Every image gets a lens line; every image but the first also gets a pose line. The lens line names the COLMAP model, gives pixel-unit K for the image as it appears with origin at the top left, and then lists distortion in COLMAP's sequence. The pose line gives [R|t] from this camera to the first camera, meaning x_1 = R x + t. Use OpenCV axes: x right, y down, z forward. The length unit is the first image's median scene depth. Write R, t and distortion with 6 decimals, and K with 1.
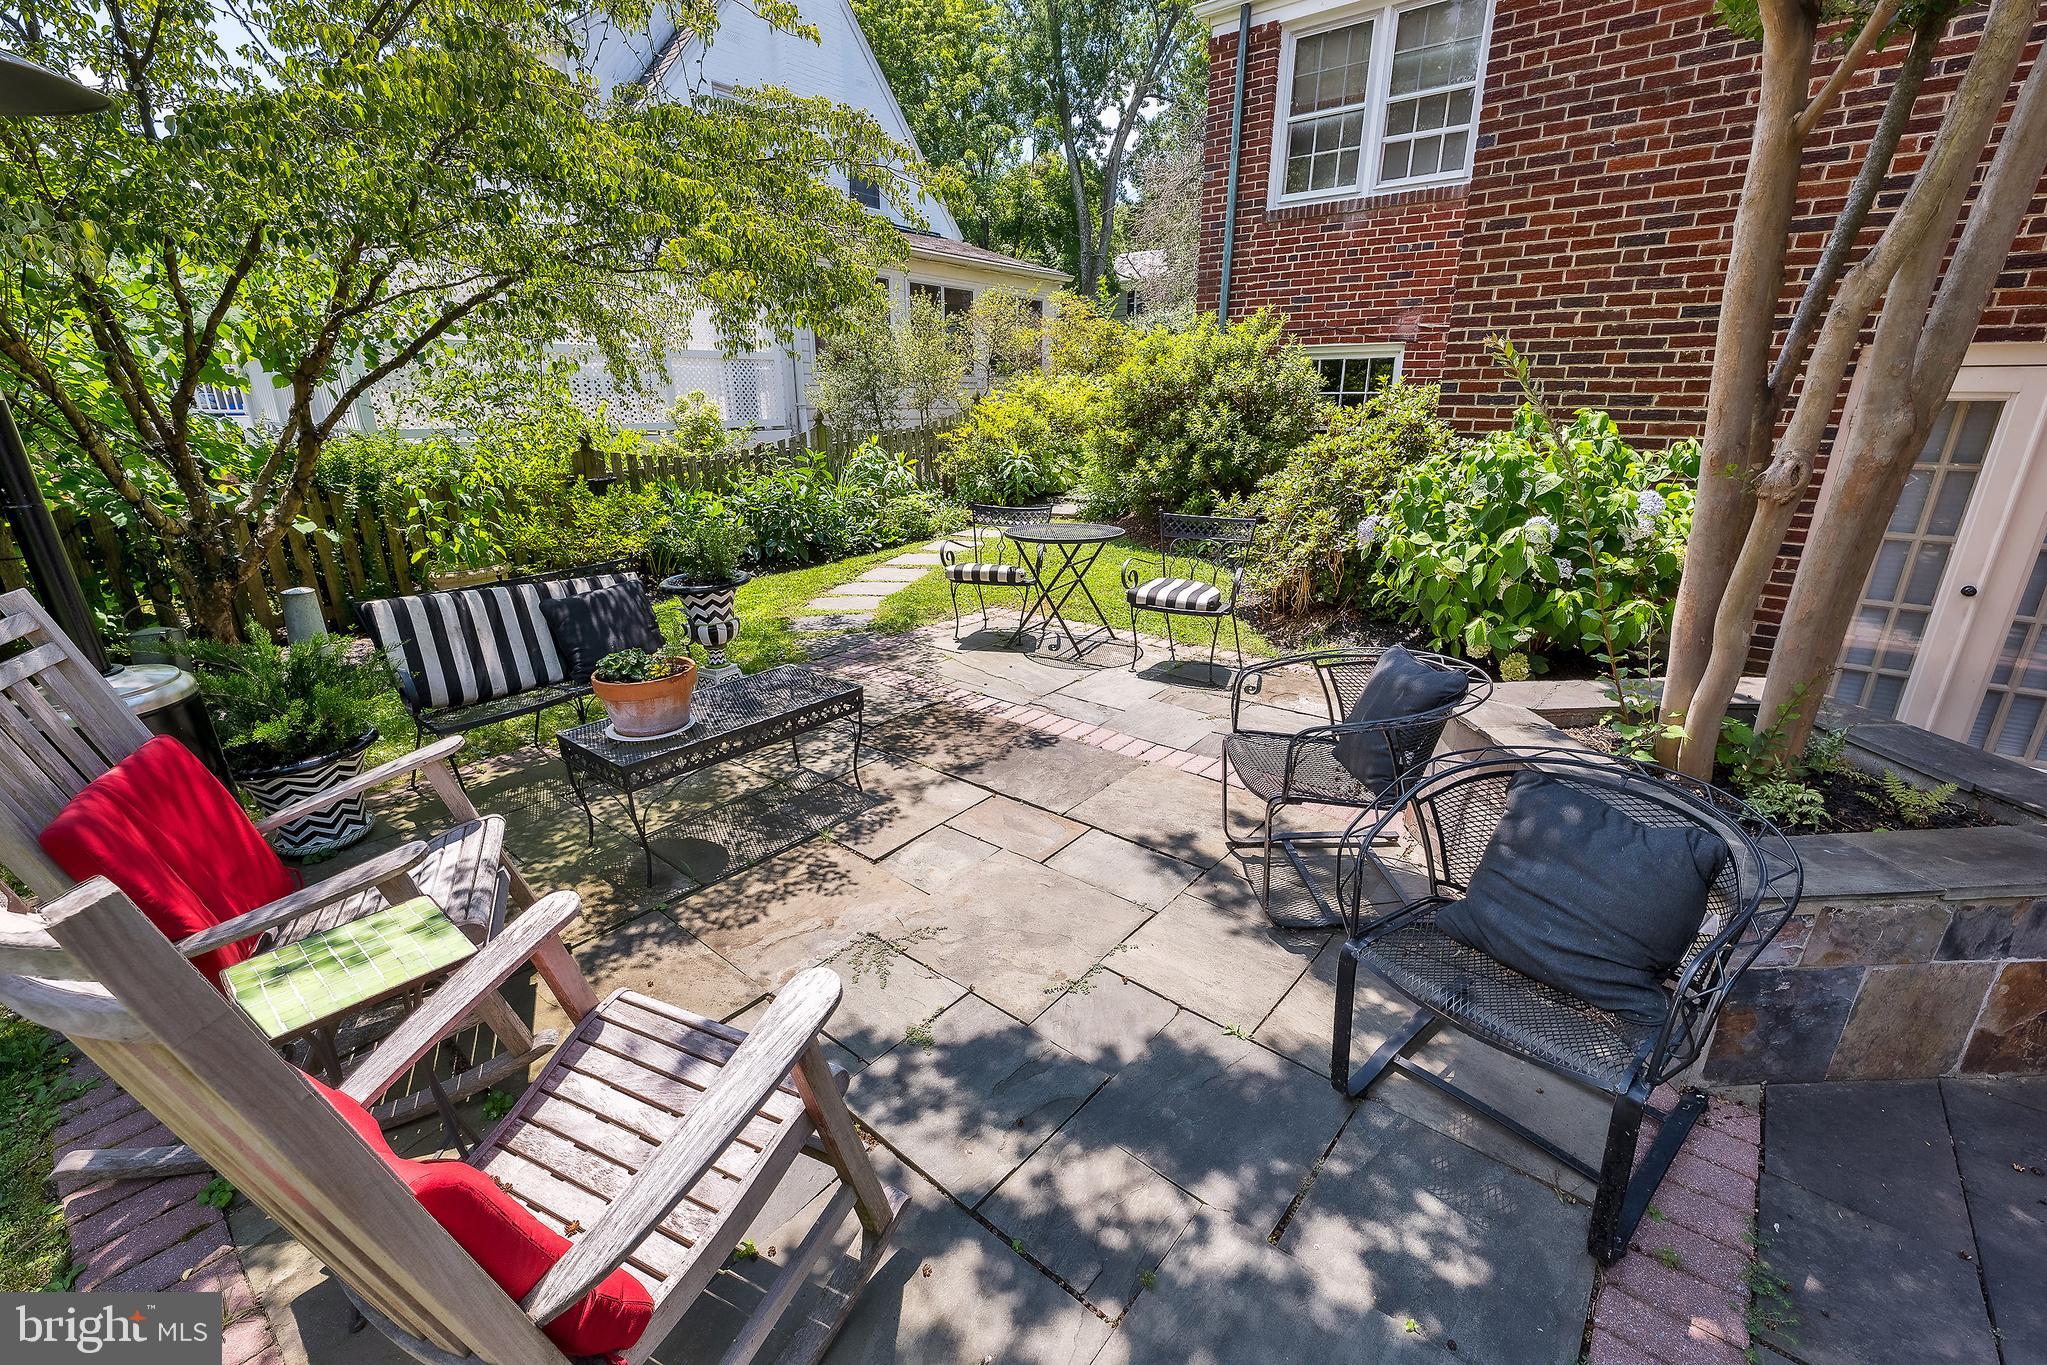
lens RADIAL K [[841.2, 0, 1015.6], [0, 841.2, 676.8], [0, 0, 1]] dist [0.000751, -0.001857]
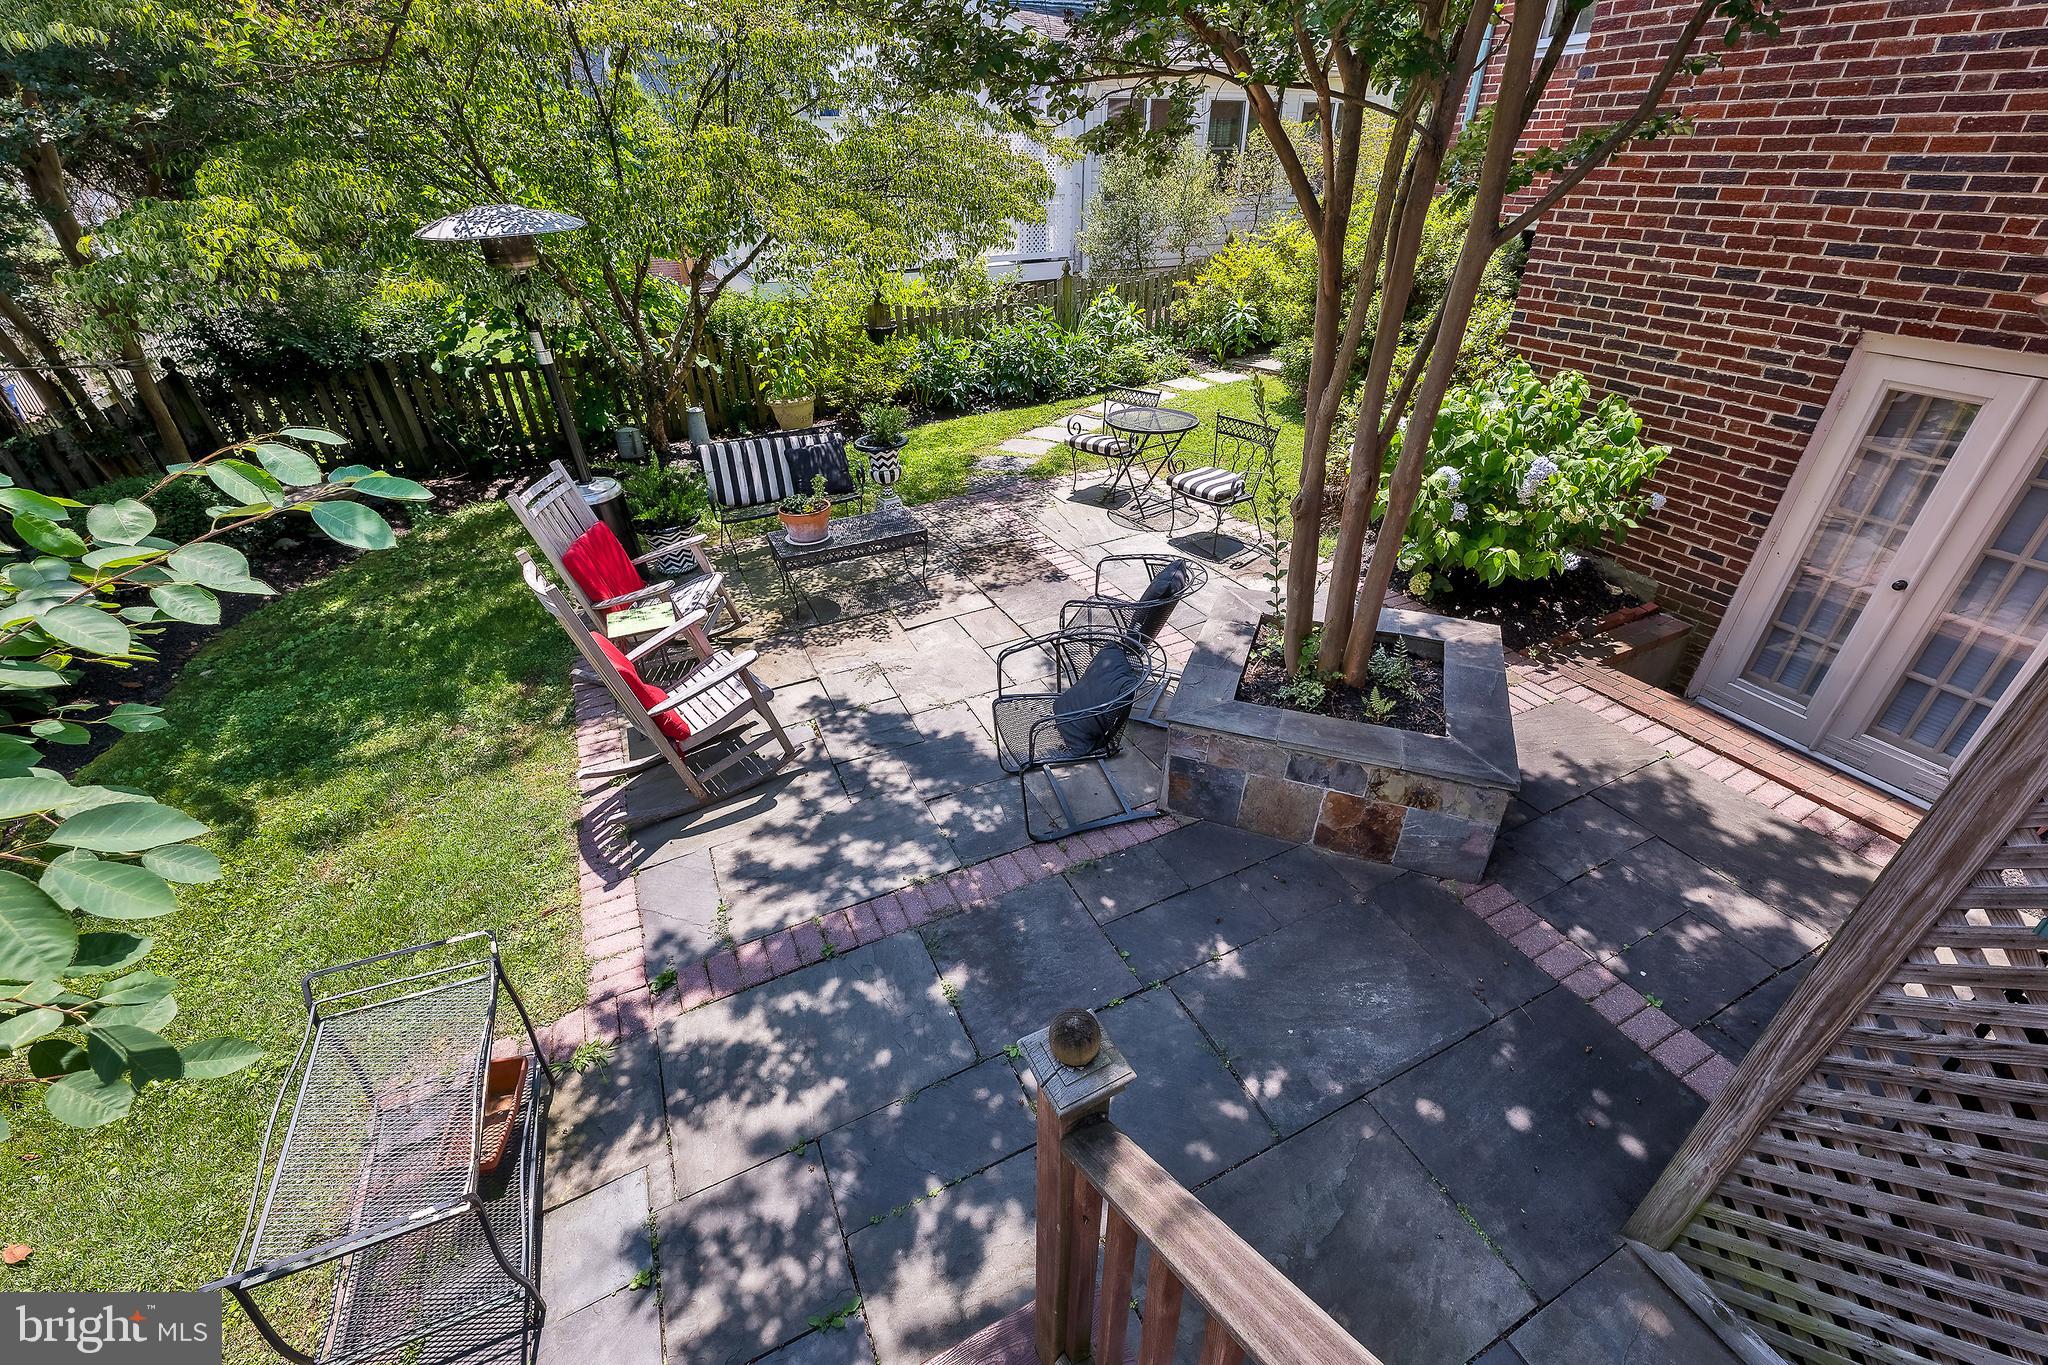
lens RADIAL K [[841.7, 0, 1033.1], [0, 841.7, 681.4], [0, 0, 1]] dist [0.000751, -0.001857]
pose [[0.911822, 0.212487, -0.351325, 0.516120], [-0.118934, 0.955676, 0.269329, -0.135640], [0.392982, -0.203796, 0.896679, -0.379943]]
